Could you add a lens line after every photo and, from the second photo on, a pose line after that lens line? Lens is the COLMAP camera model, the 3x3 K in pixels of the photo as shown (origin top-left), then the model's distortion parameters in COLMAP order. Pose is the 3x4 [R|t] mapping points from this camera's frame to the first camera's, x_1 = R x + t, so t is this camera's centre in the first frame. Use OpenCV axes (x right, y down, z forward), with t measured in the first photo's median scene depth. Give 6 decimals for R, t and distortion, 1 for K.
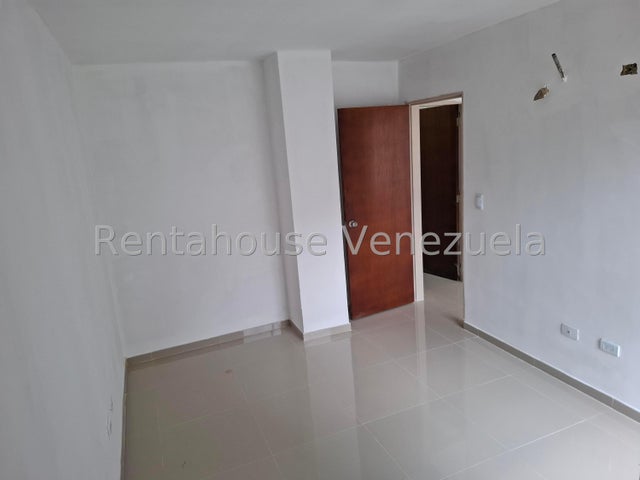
lens RADIAL K [[443.5, 0, 318.7], [0, 443.5, 241.2], [0, 0, 1]] dist [0.057111, -0.061514]
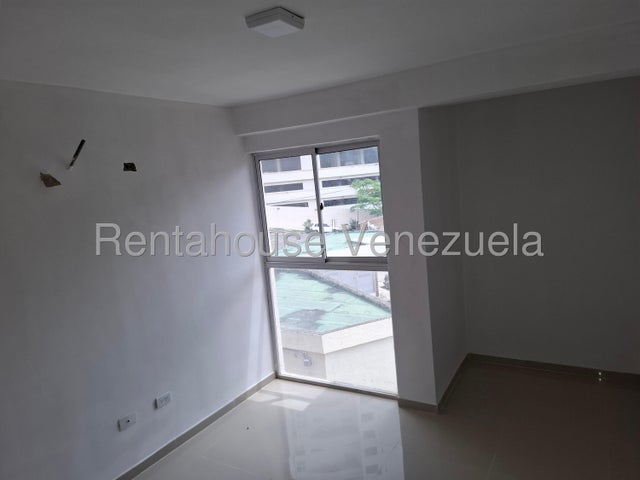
lens RADIAL K [[443.5, 0, 318.7], [0, 443.5, 236.5], [0, 0, 1]] dist [0.057111, -0.061514]
pose [[-0.588318, 0.024331, 0.808264, -0.510679], [0.308350, 0.930773, 0.196422, -0.249504], [-0.747531, 0.364786, -0.555093, 1.179559]]
